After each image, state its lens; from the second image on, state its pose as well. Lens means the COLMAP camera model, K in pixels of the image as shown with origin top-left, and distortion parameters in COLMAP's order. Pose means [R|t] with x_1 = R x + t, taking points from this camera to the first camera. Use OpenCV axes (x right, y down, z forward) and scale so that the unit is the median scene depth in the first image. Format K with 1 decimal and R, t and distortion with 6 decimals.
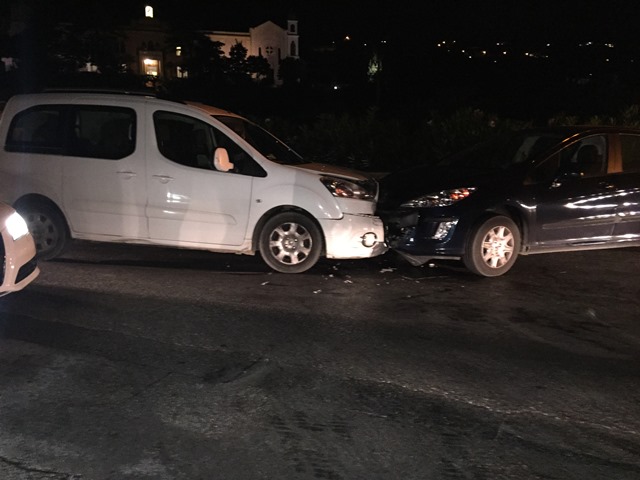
lens RADIAL K [[543.2, 0, 320.0], [0, 543.2, 240.0], [0, 0, 1]] dist [0.085807, -0.124058]
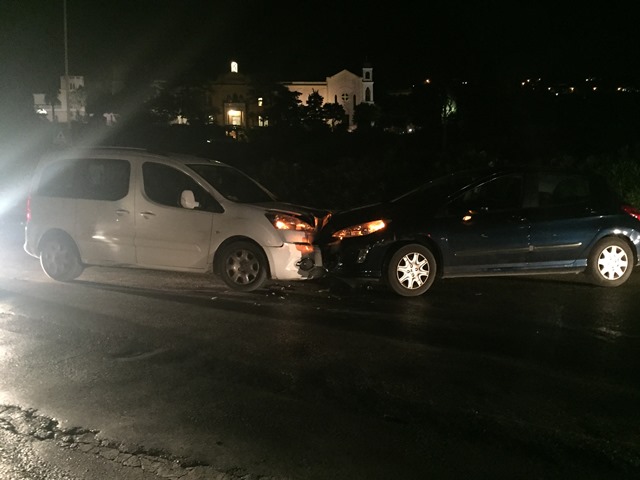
lens RADIAL K [[543.2, 0, 320.0], [0, 543.2, 240.0], [0, 0, 1]] dist [0.085807, -0.124058]
pose [[0.989460, -0.002985, -0.144775, 0.271550], [-0.007981, 0.997144, -0.075105, 0.033502], [0.144586, 0.075468, 0.986610, -0.166802]]
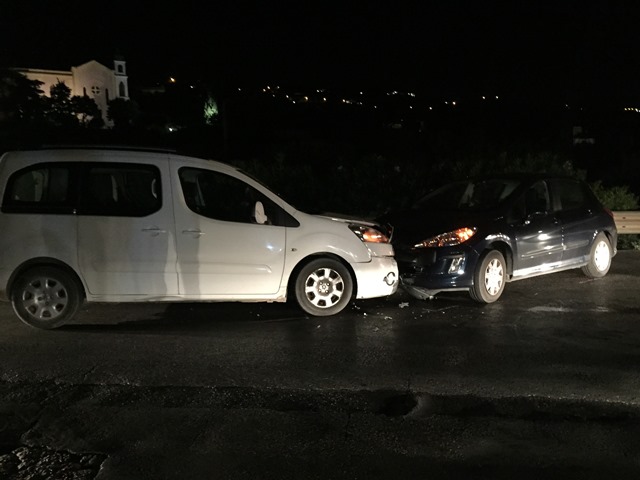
lens RADIAL K [[543.2, 0, 320.0], [0, 543.2, 240.0], [0, 0, 1]] dist [0.085807, -0.124058]
pose [[0.955331, -0.054877, 0.290398, -0.340227], [0.075693, 0.995268, -0.060934, -0.020802], [-0.285680, 0.080194, 0.954964, -0.023437]]
